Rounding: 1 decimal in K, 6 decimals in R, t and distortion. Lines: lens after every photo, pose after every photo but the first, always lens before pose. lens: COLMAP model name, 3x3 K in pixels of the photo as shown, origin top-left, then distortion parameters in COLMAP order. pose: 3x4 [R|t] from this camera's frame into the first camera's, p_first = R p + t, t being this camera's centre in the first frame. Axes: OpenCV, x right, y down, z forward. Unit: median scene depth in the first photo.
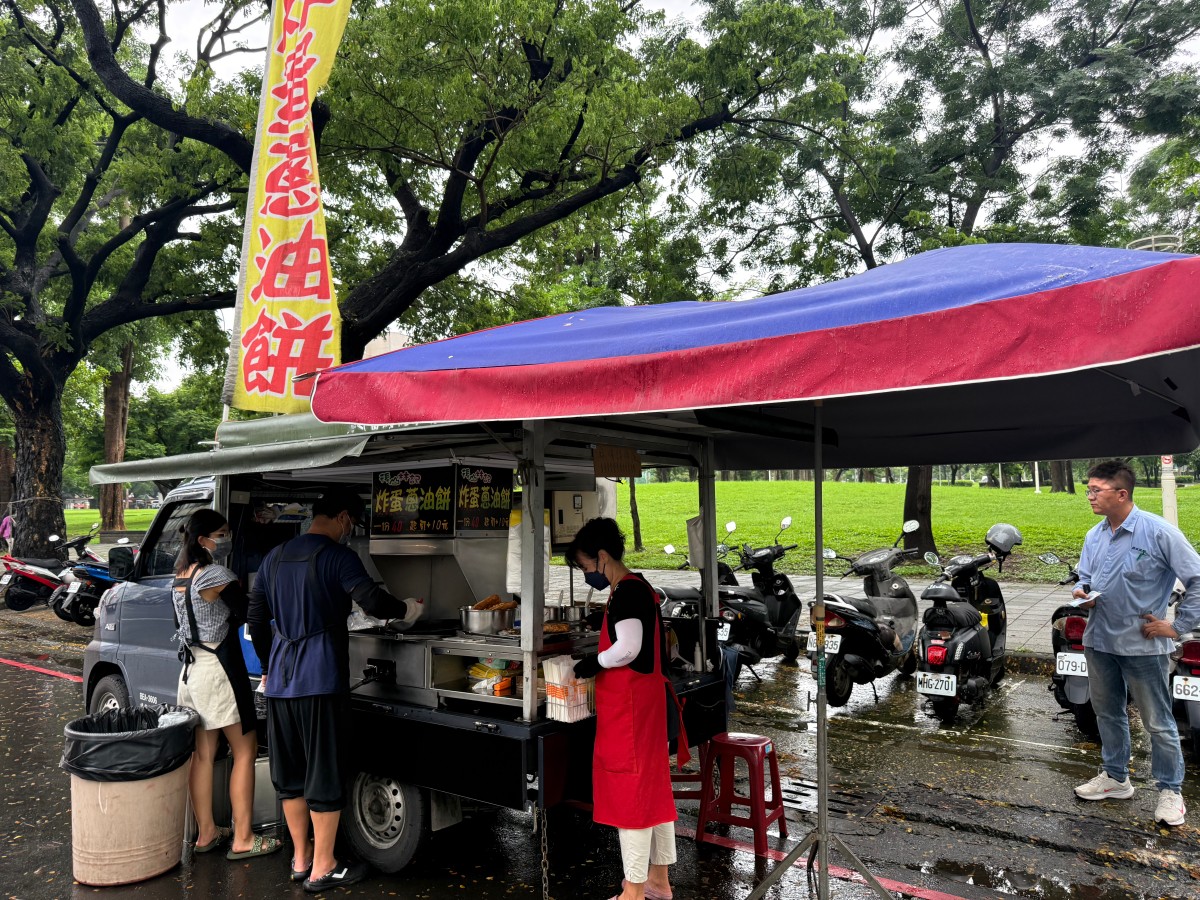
lens RADIAL K [[796.1, 0, 600.0], [0, 796.1, 450.0], [0, 0, 1]] dist [0.004505, -0.161581]
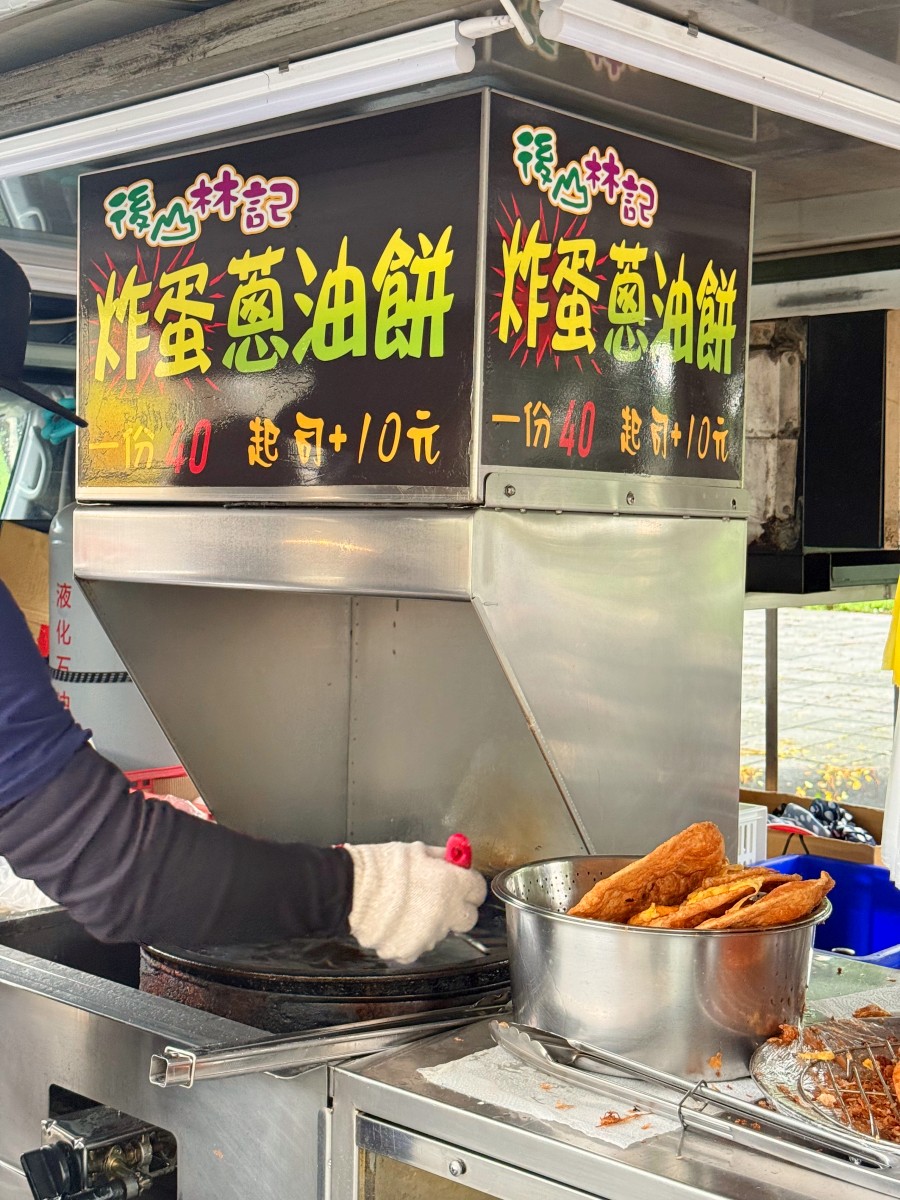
lens RADIAL K [[1639.5, 0, 450.0], [0, 1639.5, 600.0], [0, 0, 1]] dist [0.267390, -0.834091]
pose [[0.987266, 0.027663, -0.156655, -0.127384], [-0.002417, 0.987259, 0.159101, 0.070240], [0.159060, -0.156696, 0.974754, 0.620052]]
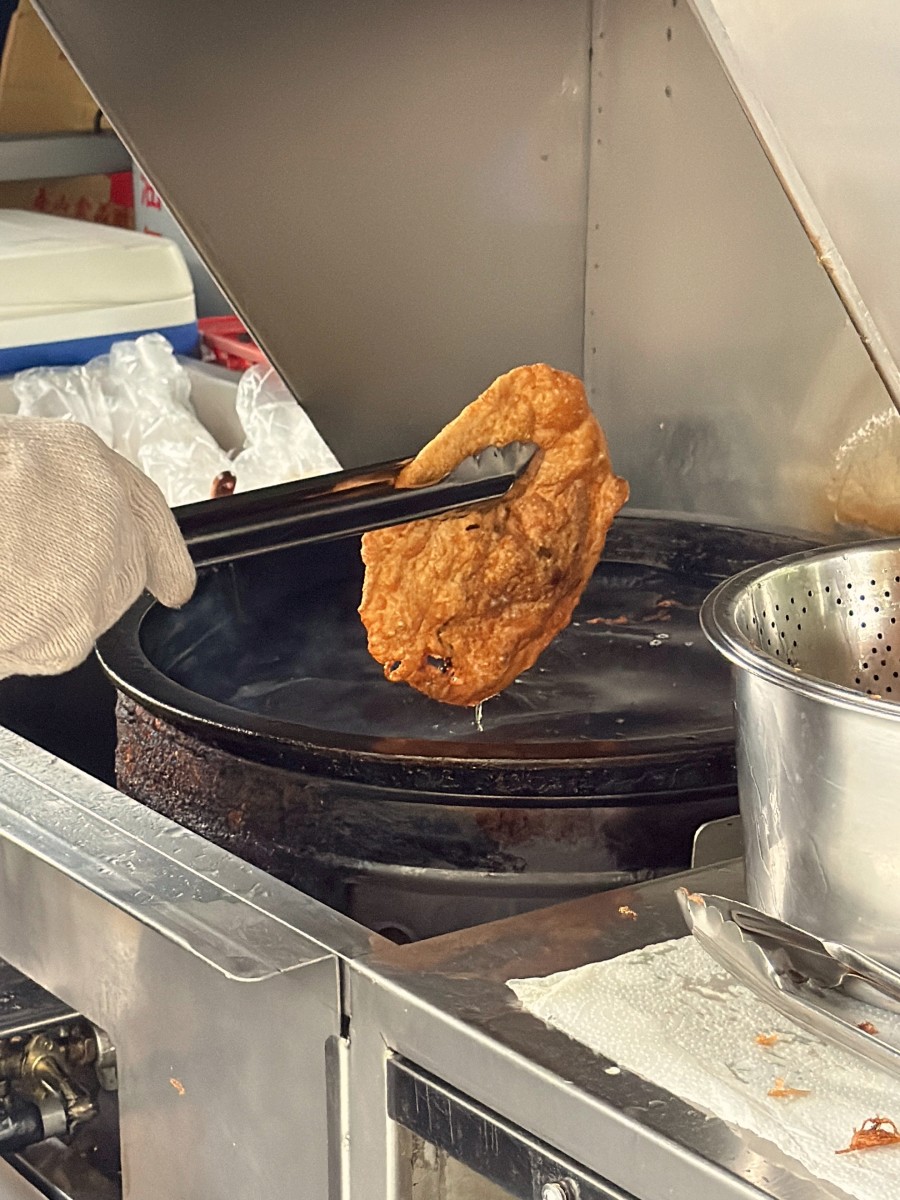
lens RADIAL K [[2649.3, 0, 450.0], [0, 2649.3, 600.0], [0, 0, 1]] dist [0.019473, 0.309801]
pose [[0.930099, 0.094006, -0.355076, -0.102532], [0.047038, 0.928251, 0.368967, 0.087514], [0.364285, -0.359878, 0.858944, 0.719148]]
